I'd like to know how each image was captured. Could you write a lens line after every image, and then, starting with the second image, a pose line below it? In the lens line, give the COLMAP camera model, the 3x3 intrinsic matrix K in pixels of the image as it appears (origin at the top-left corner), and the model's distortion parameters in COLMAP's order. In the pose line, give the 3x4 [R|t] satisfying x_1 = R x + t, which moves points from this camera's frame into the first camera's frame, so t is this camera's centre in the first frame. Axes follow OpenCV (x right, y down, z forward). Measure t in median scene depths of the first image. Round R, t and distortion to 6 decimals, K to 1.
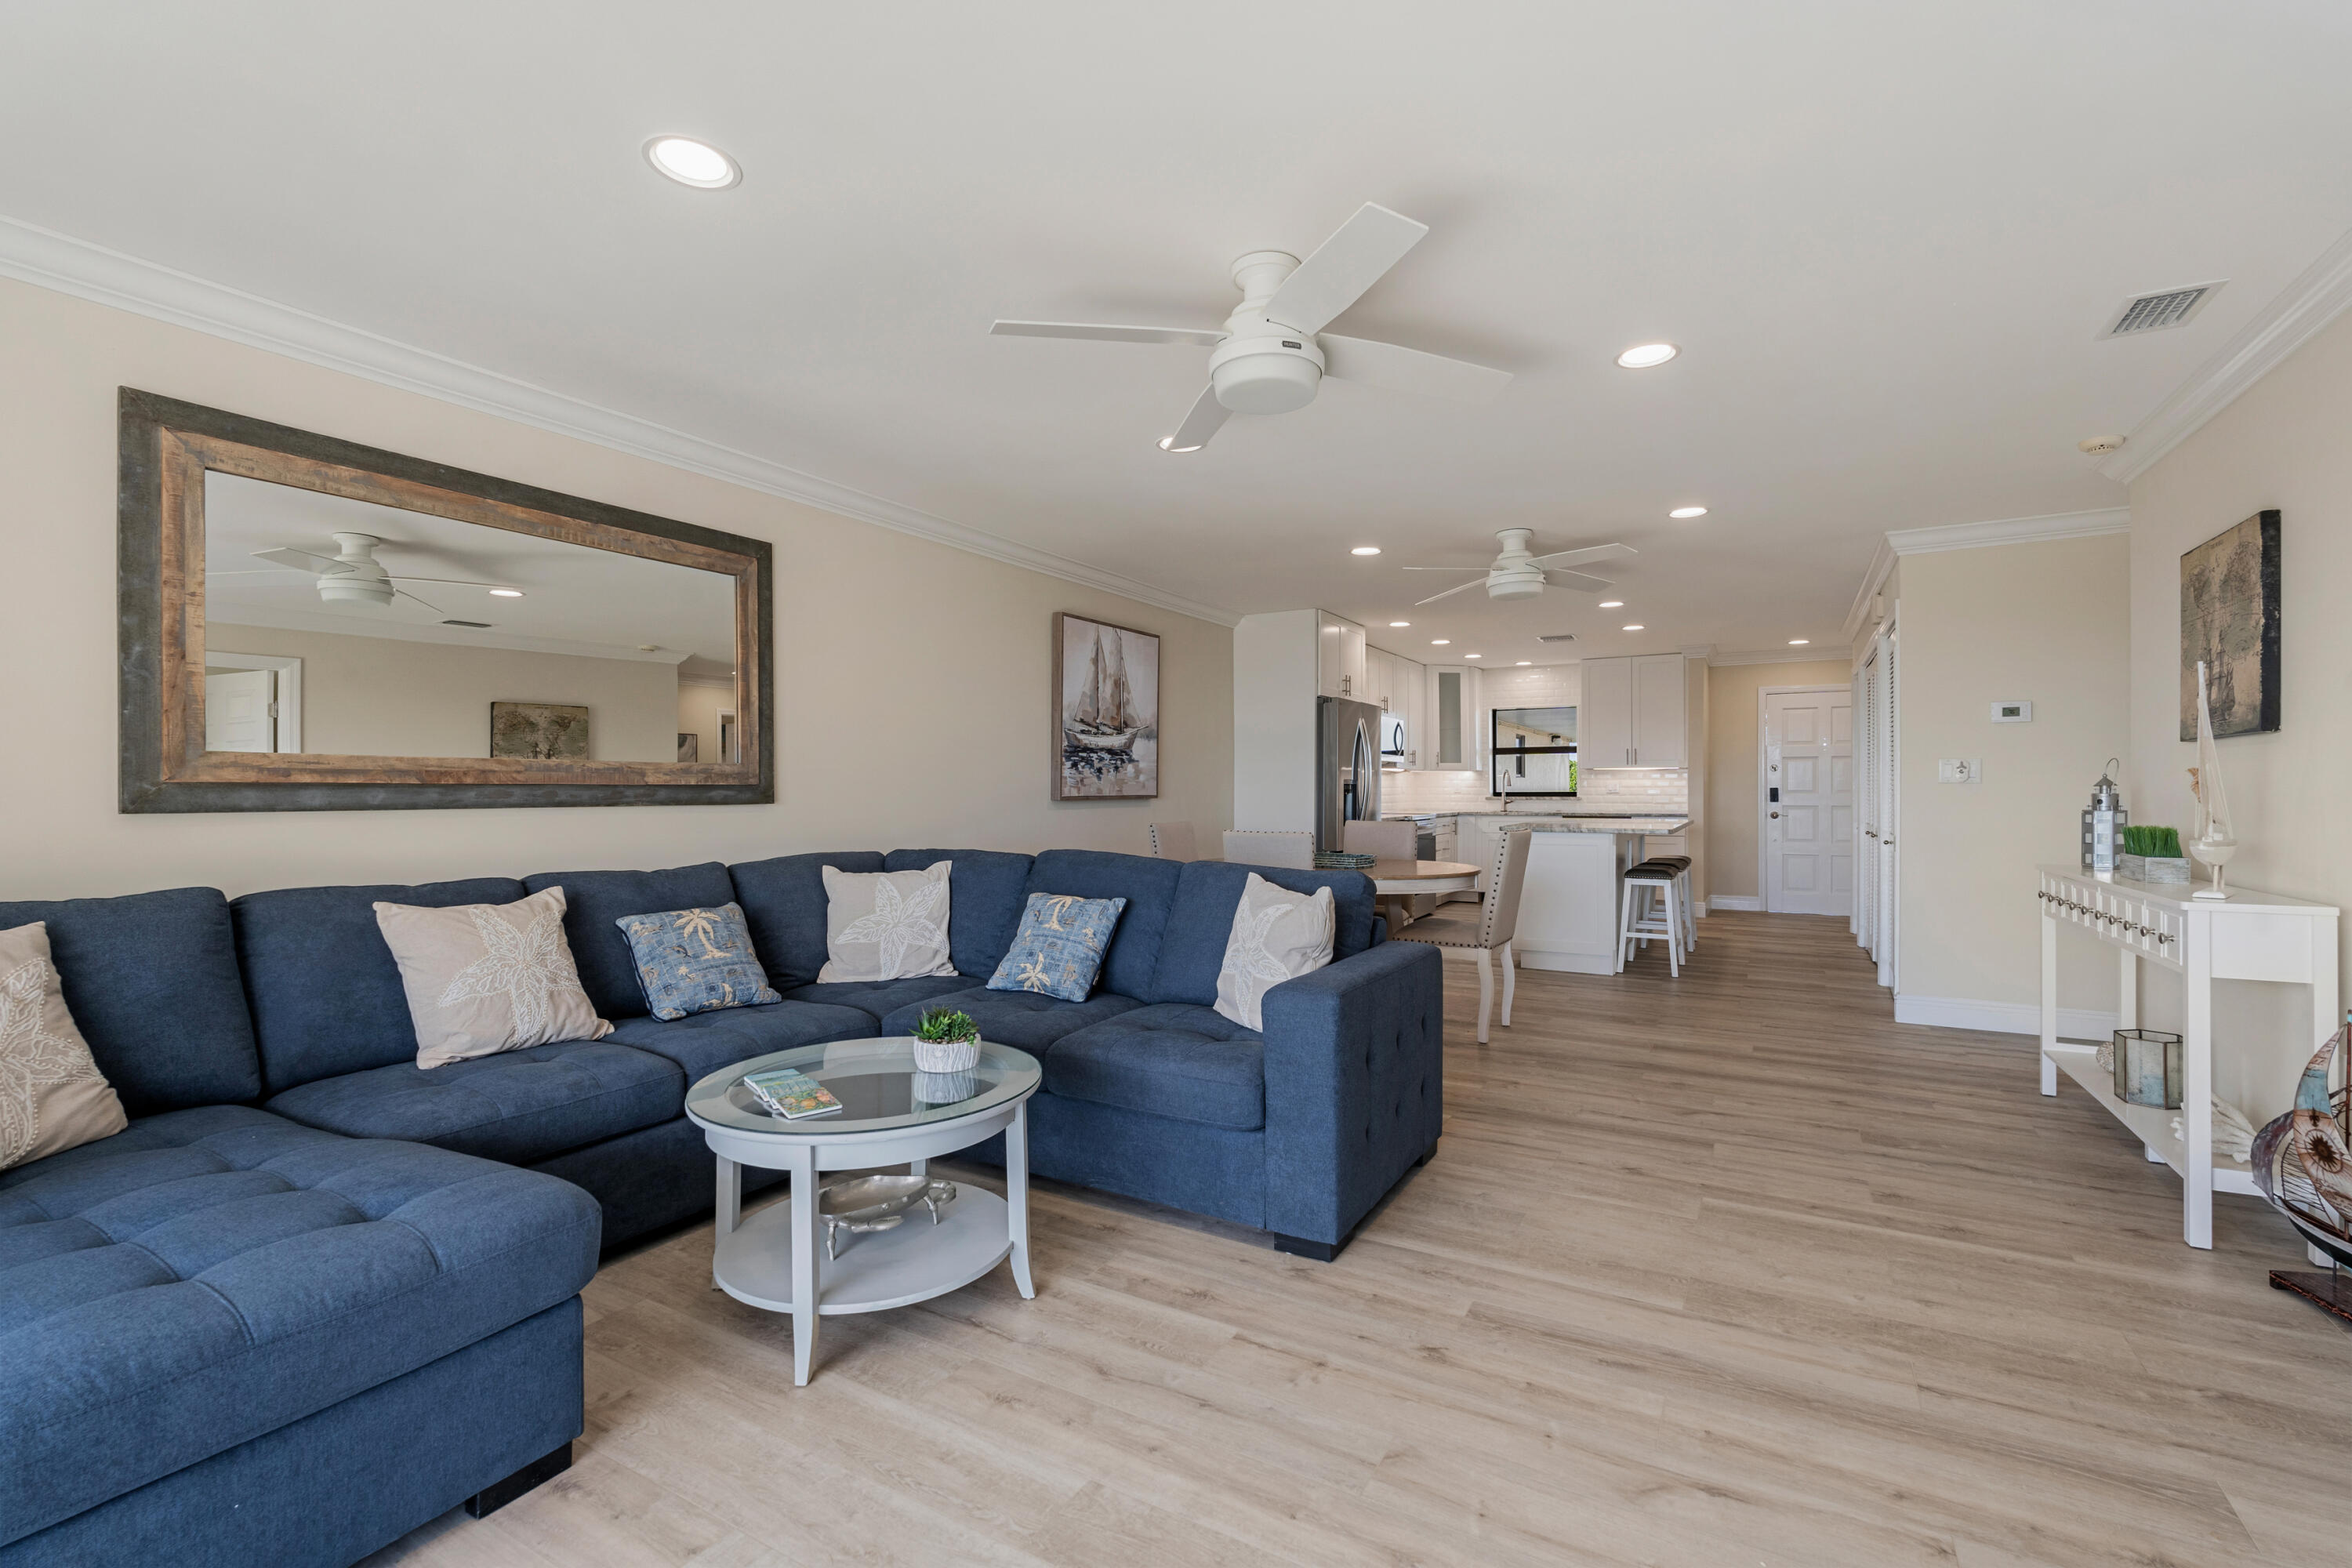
lens RADIAL K [[1054.5, 0, 1176.7], [0, 1054.5, 782.3], [0, 0, 1]] dist [0.001455, 0.000141]
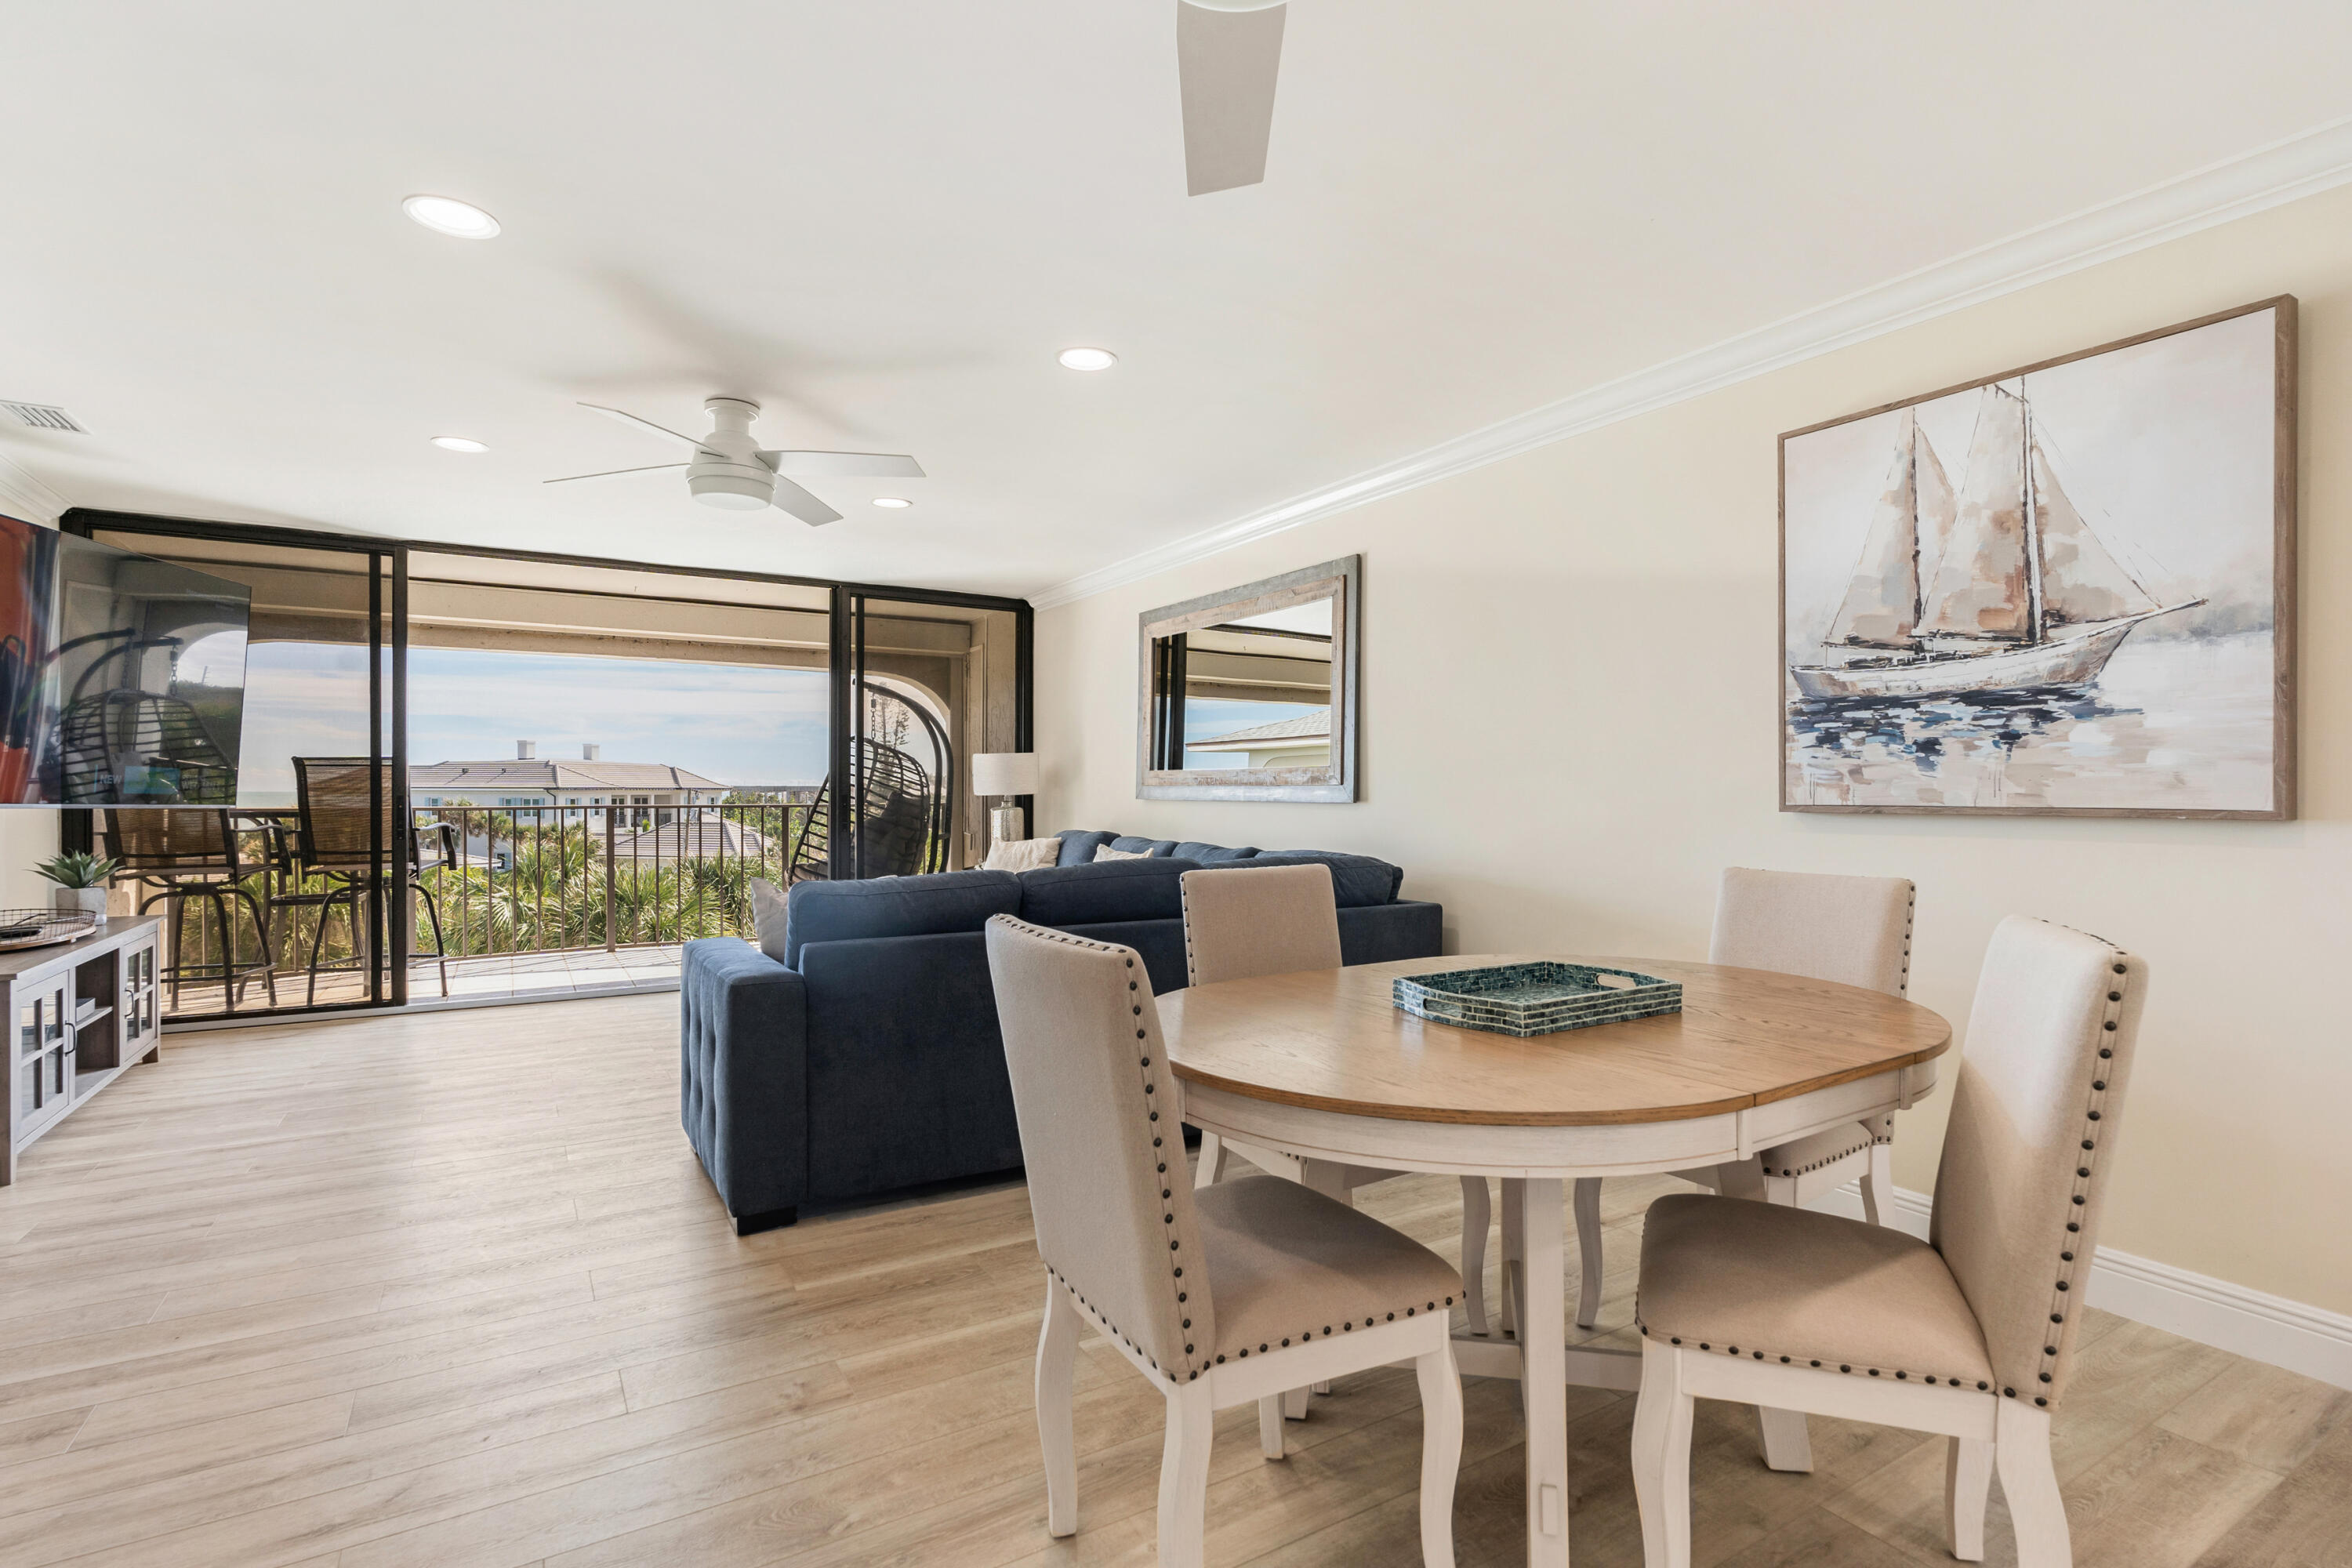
lens RADIAL K [[1124.5, 0, 1186.8], [0, 1124.5, 797.7], [0, 0, 1]] dist [-0.010911, -0.000167]
pose [[-0.479914, 0.004633, -0.877303, 0.425841], [0.002468, 0.999989, 0.003930, 0.006243], [0.877312, -0.000279, -0.479920, 0.877146]]
